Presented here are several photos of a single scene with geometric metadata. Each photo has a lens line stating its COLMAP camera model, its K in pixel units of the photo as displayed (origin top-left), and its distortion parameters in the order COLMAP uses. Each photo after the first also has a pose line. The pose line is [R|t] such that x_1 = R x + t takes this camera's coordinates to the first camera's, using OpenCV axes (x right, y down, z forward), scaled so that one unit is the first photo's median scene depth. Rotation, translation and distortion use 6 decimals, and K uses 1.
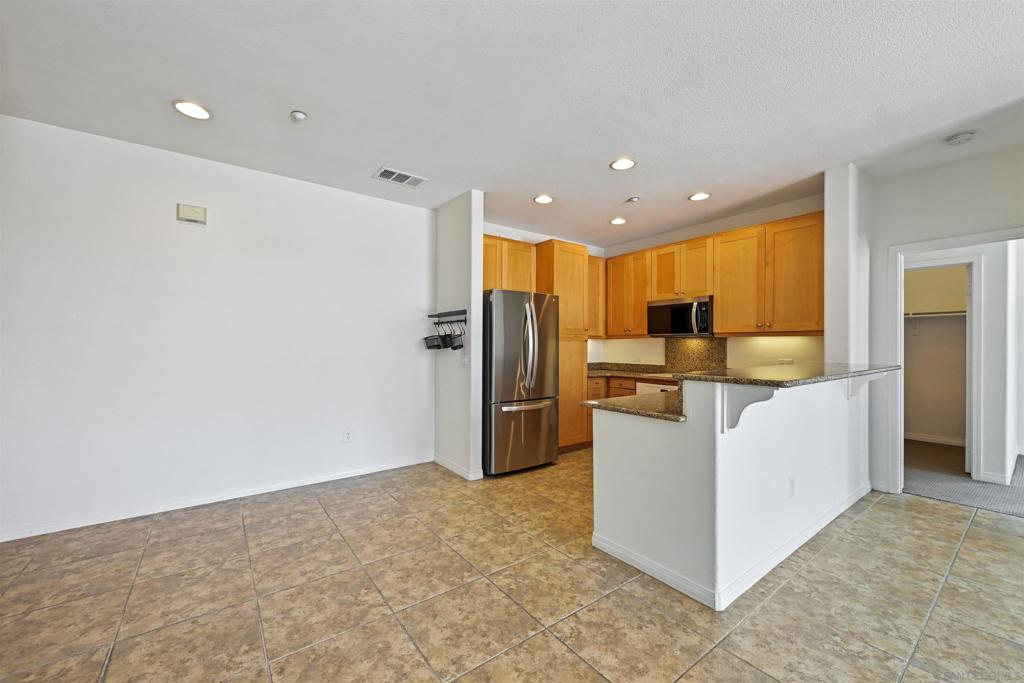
lens RADIAL K [[403.1, 0, 520.5], [0, 403.1, 342.7], [0, 0, 1]] dist [0.001052, 0.000324]
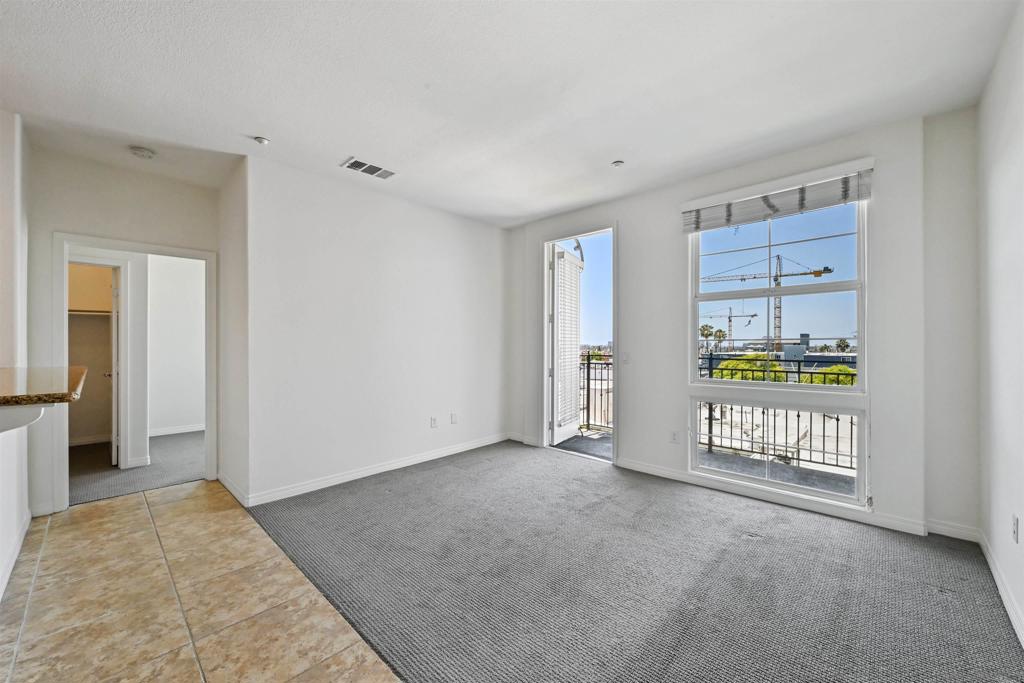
lens RADIAL K [[403.1, 0, 511.2], [0, 403.1, 342.0], [0, 0, 1]] dist [0.001052, 0.000324]
pose [[-0.149078, 0.003602, 0.988819, -0.139727], [-0.004937, 0.999978, -0.004387, 0.000549], [-0.988813, -0.005536, -0.149057, 0.209879]]
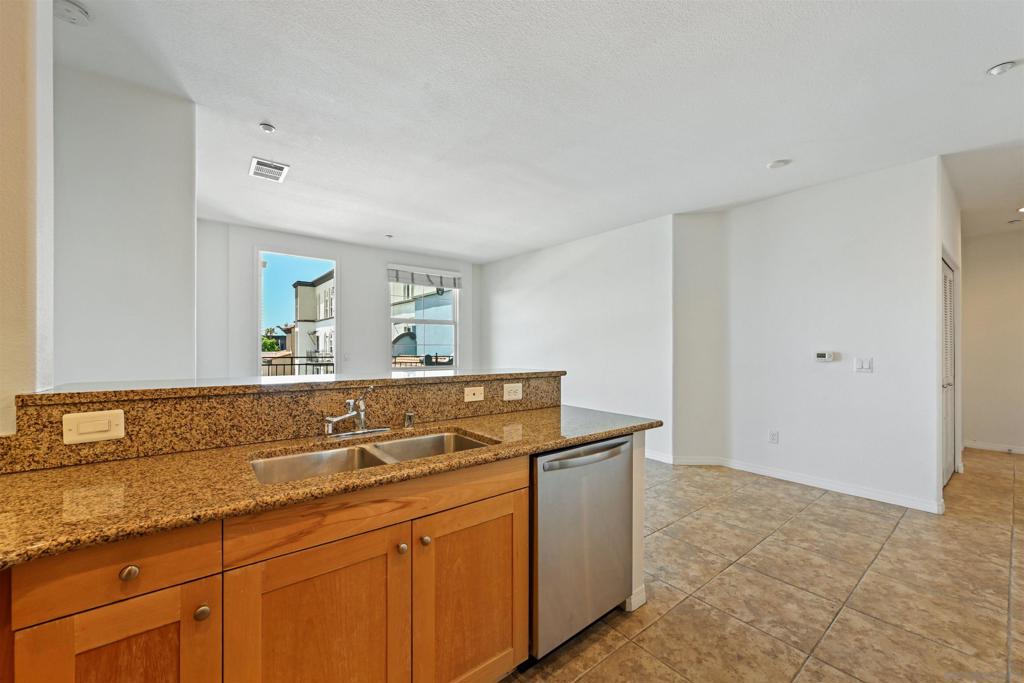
lens RADIAL K [[403.1, 0, 516.0], [0, 403.1, 345.3], [0, 0, 1]] dist [0.001052, 0.000324]
pose [[-0.999822, -0.006419, -0.017752, 0.446847], [-0.006211, 0.999912, -0.011762, 0.014585], [0.017826, -0.011650, -0.999773, 1.790280]]
